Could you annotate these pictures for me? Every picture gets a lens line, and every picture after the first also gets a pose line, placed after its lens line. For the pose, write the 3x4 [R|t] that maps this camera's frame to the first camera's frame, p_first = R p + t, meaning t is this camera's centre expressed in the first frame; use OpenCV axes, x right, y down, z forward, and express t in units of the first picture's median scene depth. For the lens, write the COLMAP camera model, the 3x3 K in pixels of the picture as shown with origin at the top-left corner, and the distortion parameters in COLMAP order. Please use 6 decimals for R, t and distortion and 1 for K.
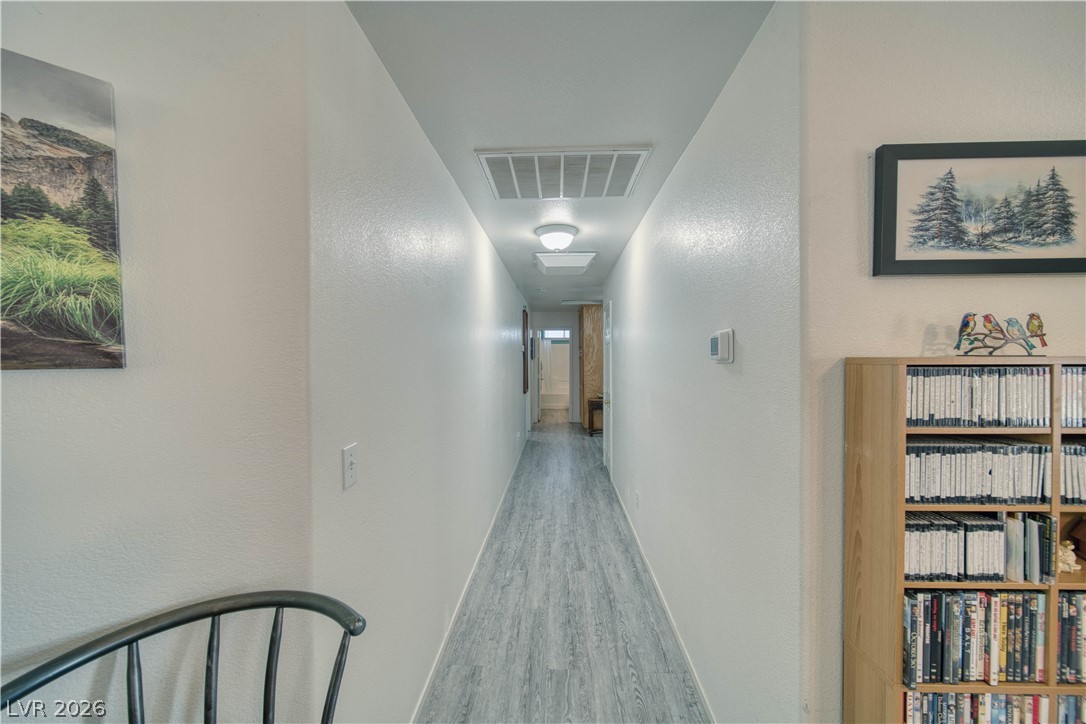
lens RADIAL K [[433.5, 0, 543.0], [0, 433.5, 362.0], [0, 0, 1]] dist [-0.000088, -0.000021]
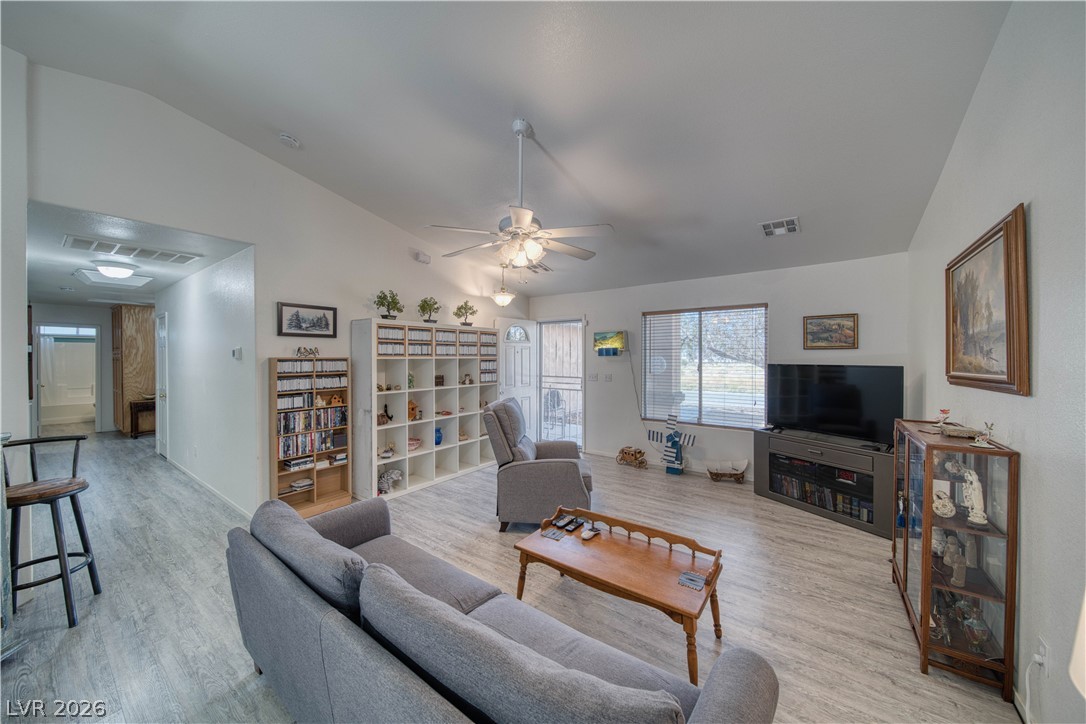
lens RADIAL K [[380.0, 0, 542.7], [0, 380.0, 359.2], [0, 0, 1]] dist [-0.000964, -0.001449]
pose [[0.579538, -0.001710, 0.814944, -0.591736], [0.010041, 0.999937, -0.005042, 0.042948], [-0.814884, 0.011105, 0.579518, -2.833627]]
